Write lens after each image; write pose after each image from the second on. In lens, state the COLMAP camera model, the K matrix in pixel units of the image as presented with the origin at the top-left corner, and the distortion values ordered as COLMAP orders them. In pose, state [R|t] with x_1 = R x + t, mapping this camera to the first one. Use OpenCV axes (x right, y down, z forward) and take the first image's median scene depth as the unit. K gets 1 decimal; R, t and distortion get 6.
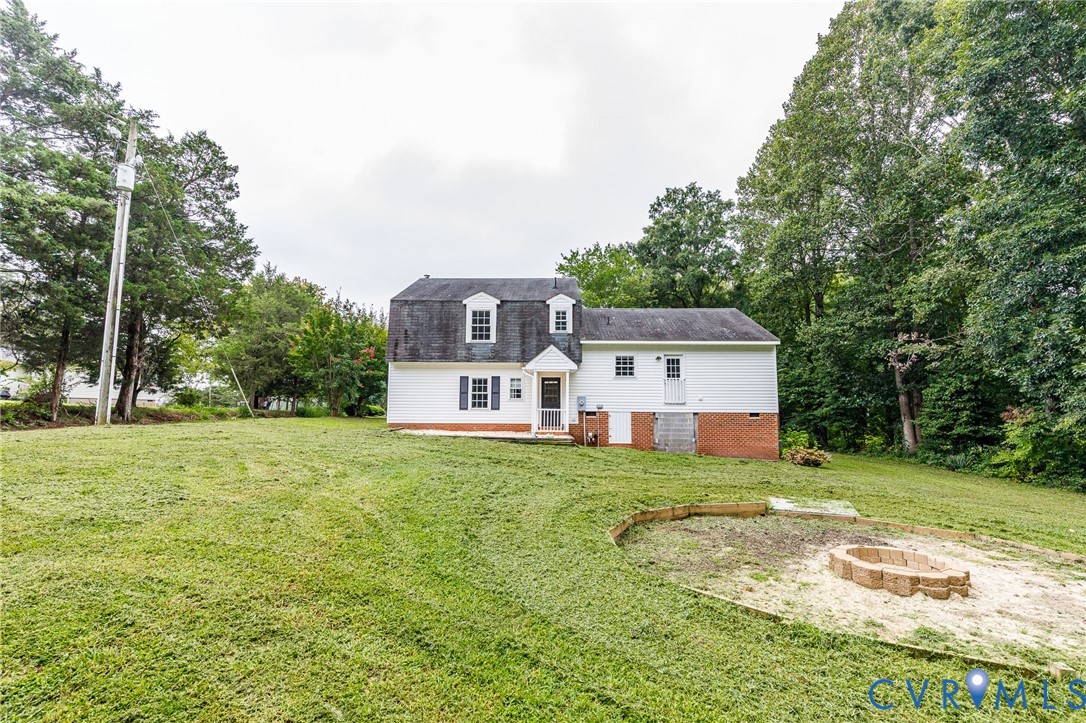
lens RADIAL K [[494.4, 0, 538.2], [0, 494.4, 368.3], [0, 0, 1]] dist [0.010035, -0.000611]
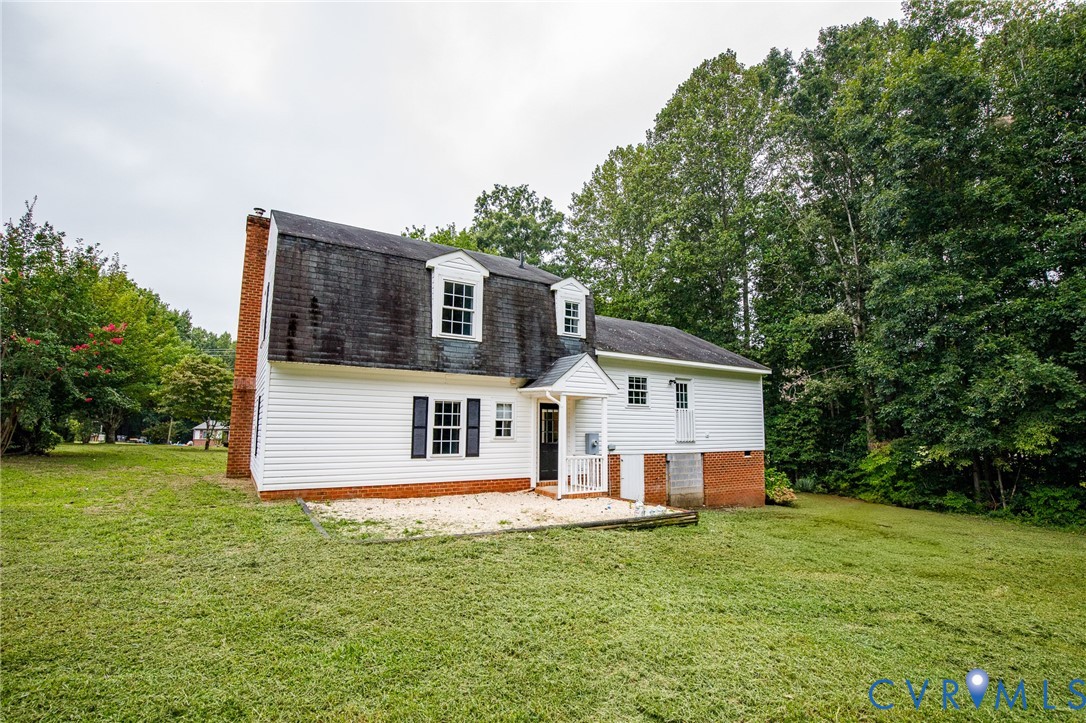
lens RADIAL K [[494.4, 0, 538.2], [0, 494.4, 368.3], [0, 0, 1]] dist [0.010035, -0.000611]
pose [[0.837021, 0.065936, 0.543184, -0.343700], [-0.056698, 0.997821, -0.033756, -0.004256], [-0.544225, -0.002543, 0.838935, 0.469423]]
